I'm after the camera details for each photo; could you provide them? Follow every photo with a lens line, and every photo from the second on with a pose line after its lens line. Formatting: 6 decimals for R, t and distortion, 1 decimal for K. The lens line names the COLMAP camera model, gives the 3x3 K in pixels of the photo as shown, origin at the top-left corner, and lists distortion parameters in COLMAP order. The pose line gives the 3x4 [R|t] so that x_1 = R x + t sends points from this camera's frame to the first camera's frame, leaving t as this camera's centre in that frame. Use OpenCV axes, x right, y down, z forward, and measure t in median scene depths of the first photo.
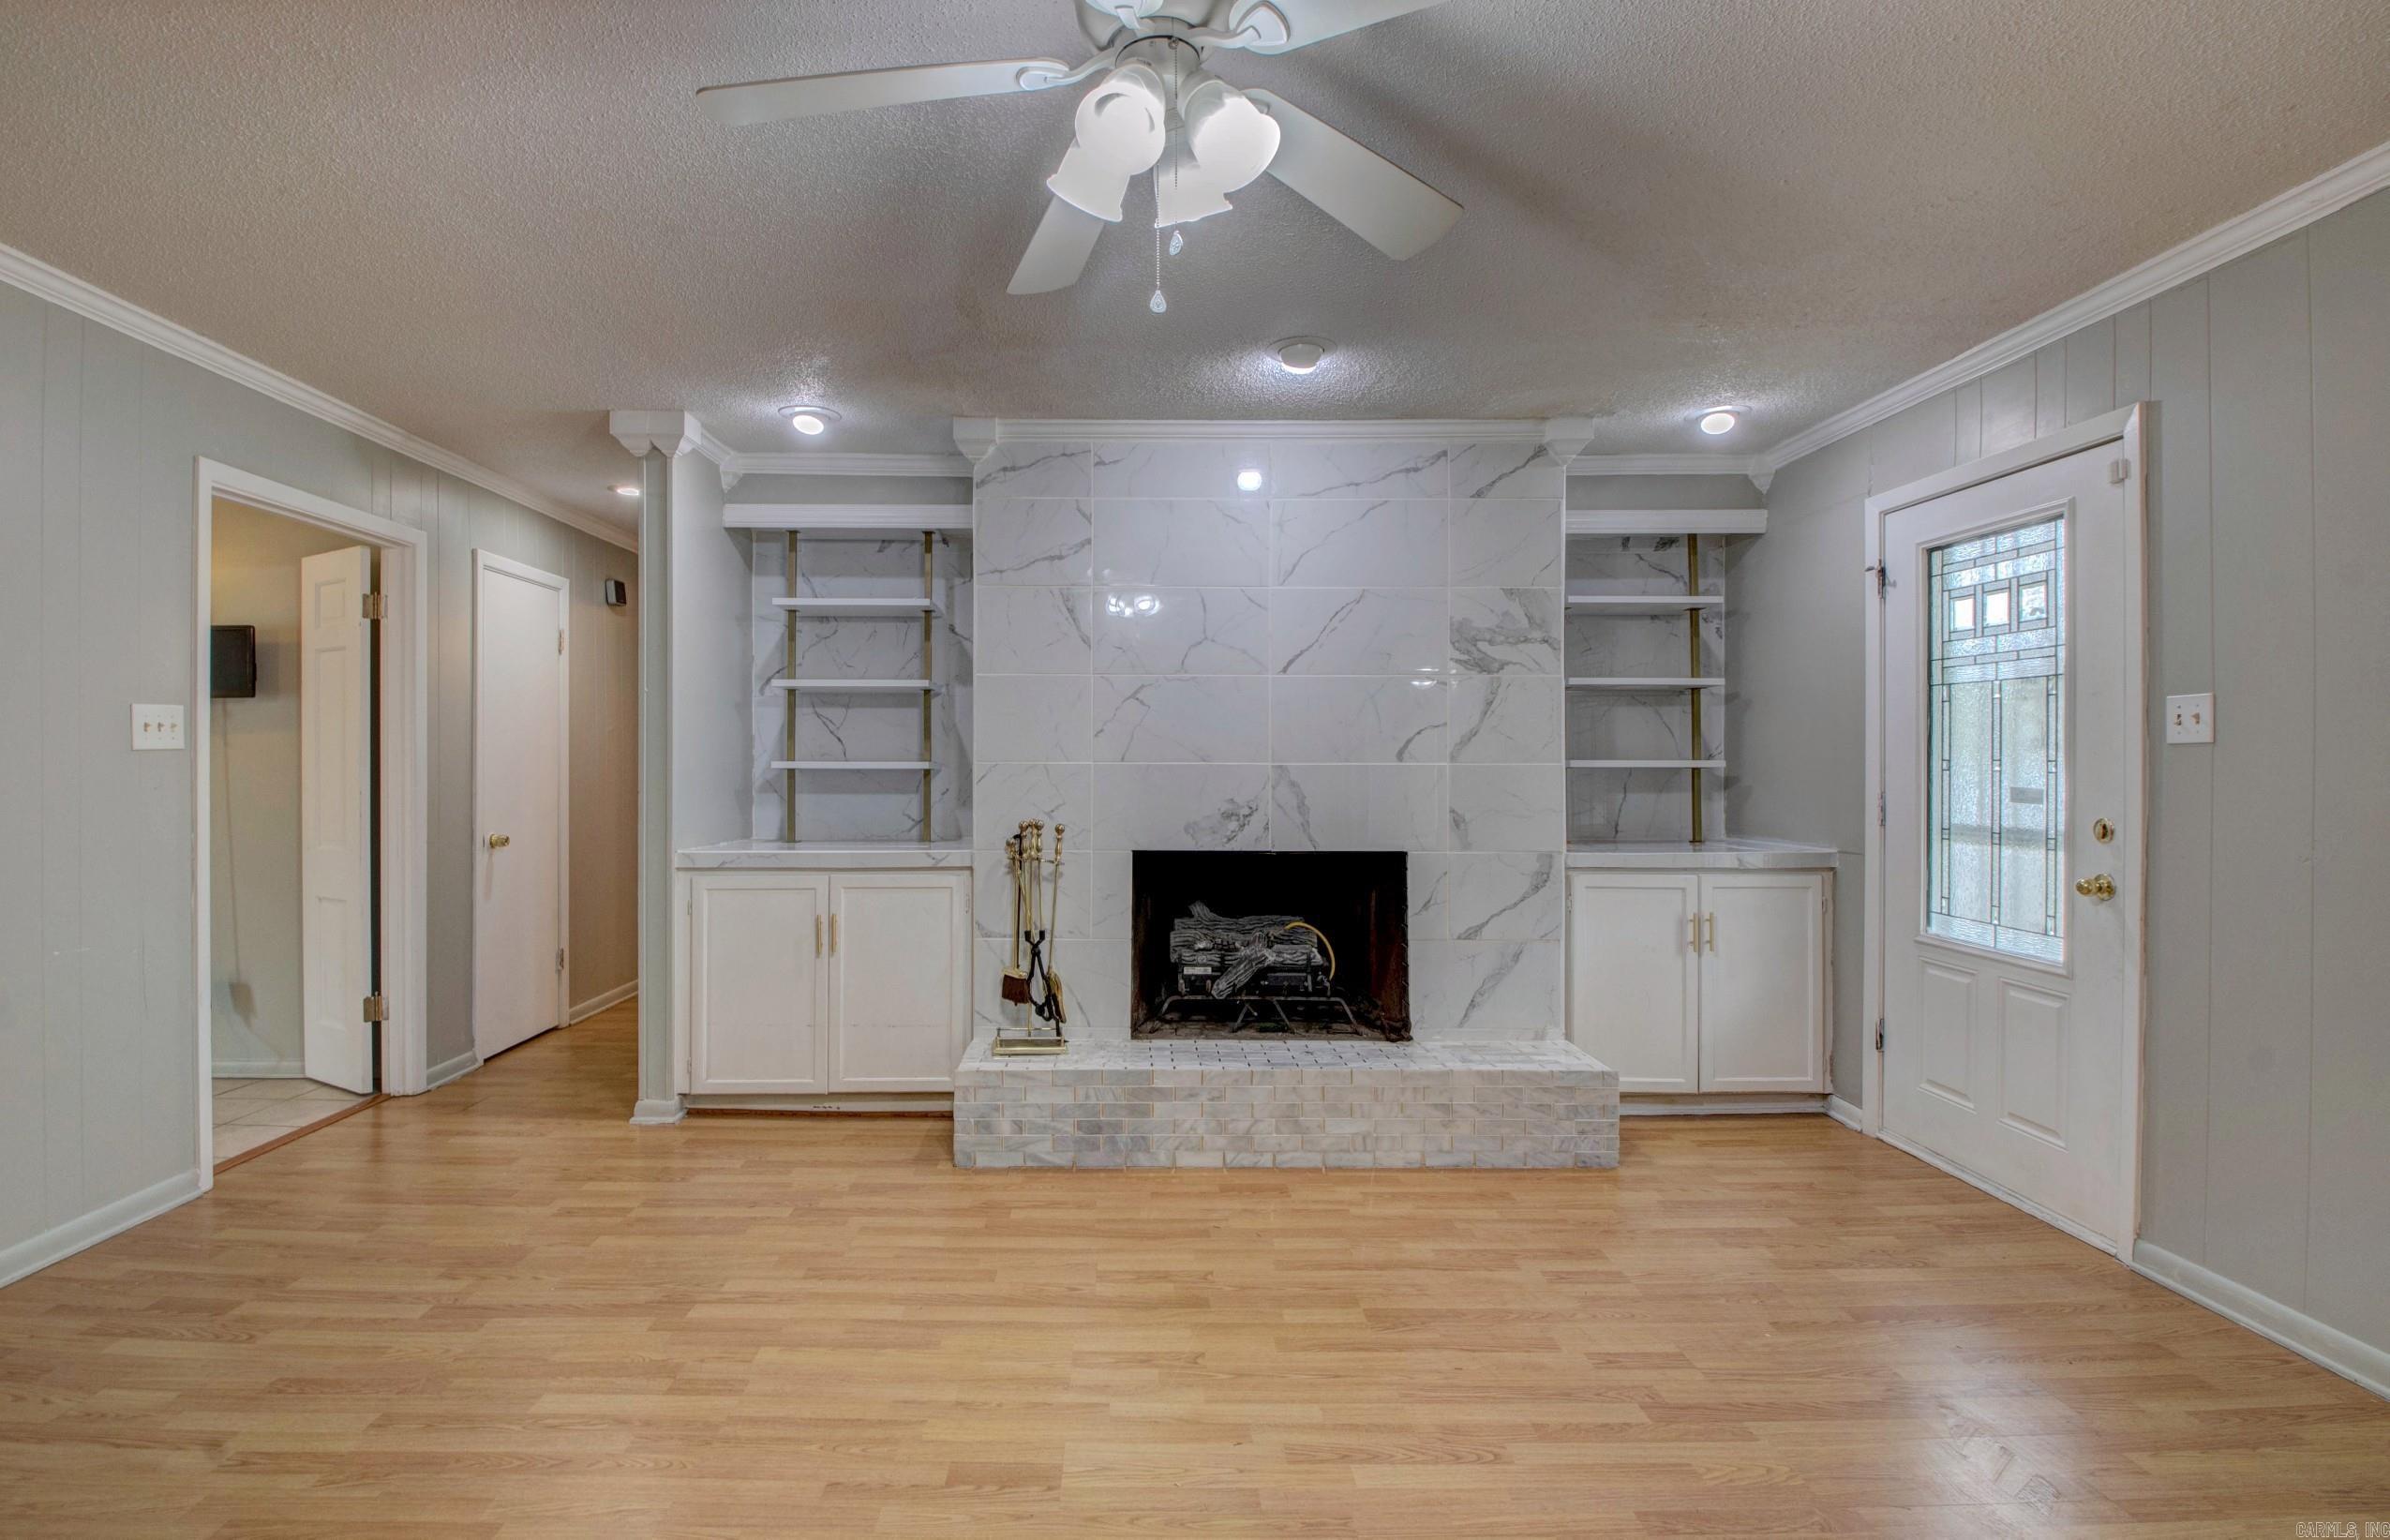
lens RADIAL K [[1150.4, 0, 1130.2], [0, 1150.4, 764.1], [0, 0, 1]] dist [0.000462, -0.021075]
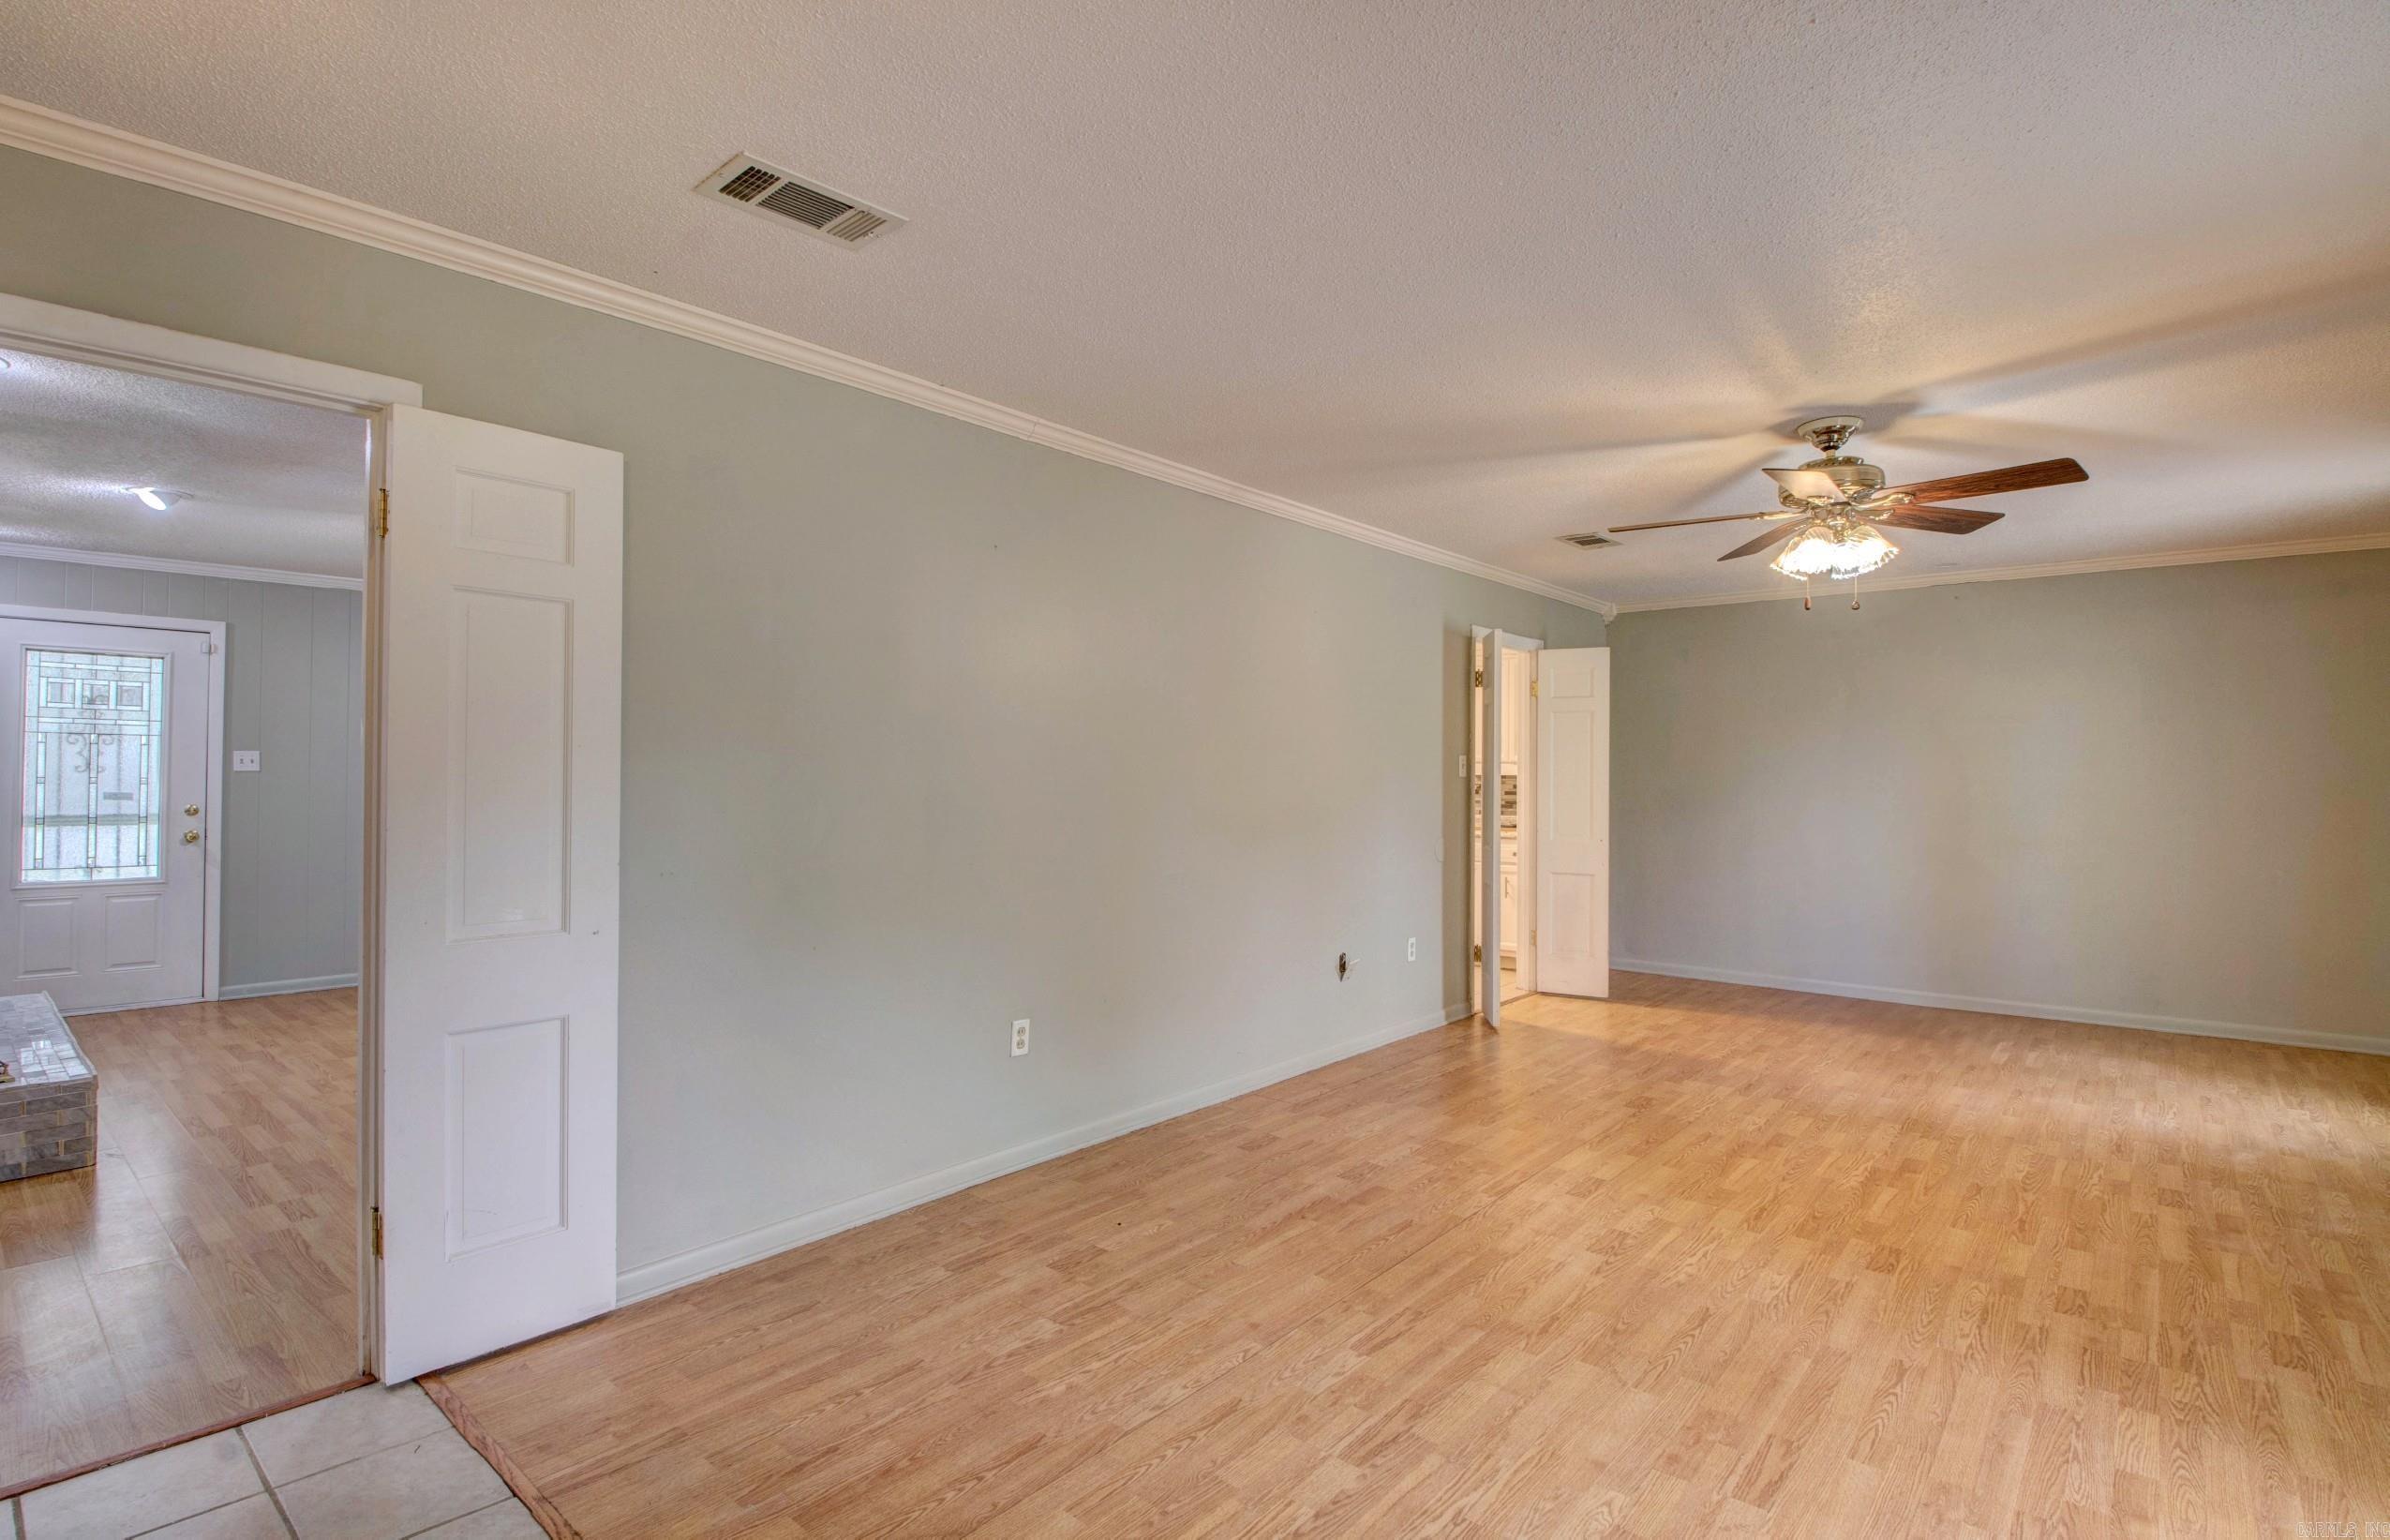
lens RADIAL K [[1145.0, 0, 1152.3], [0, 1145.0, 757.0], [0, 0, 1]] dist [-0.026764, -0.002553]
pose [[-0.754773, 0.004251, 0.655972, -1.437468], [-0.005127, 0.999910, -0.012379, -0.019684], [-0.655966, -0.012706, -0.754684, 1.051270]]
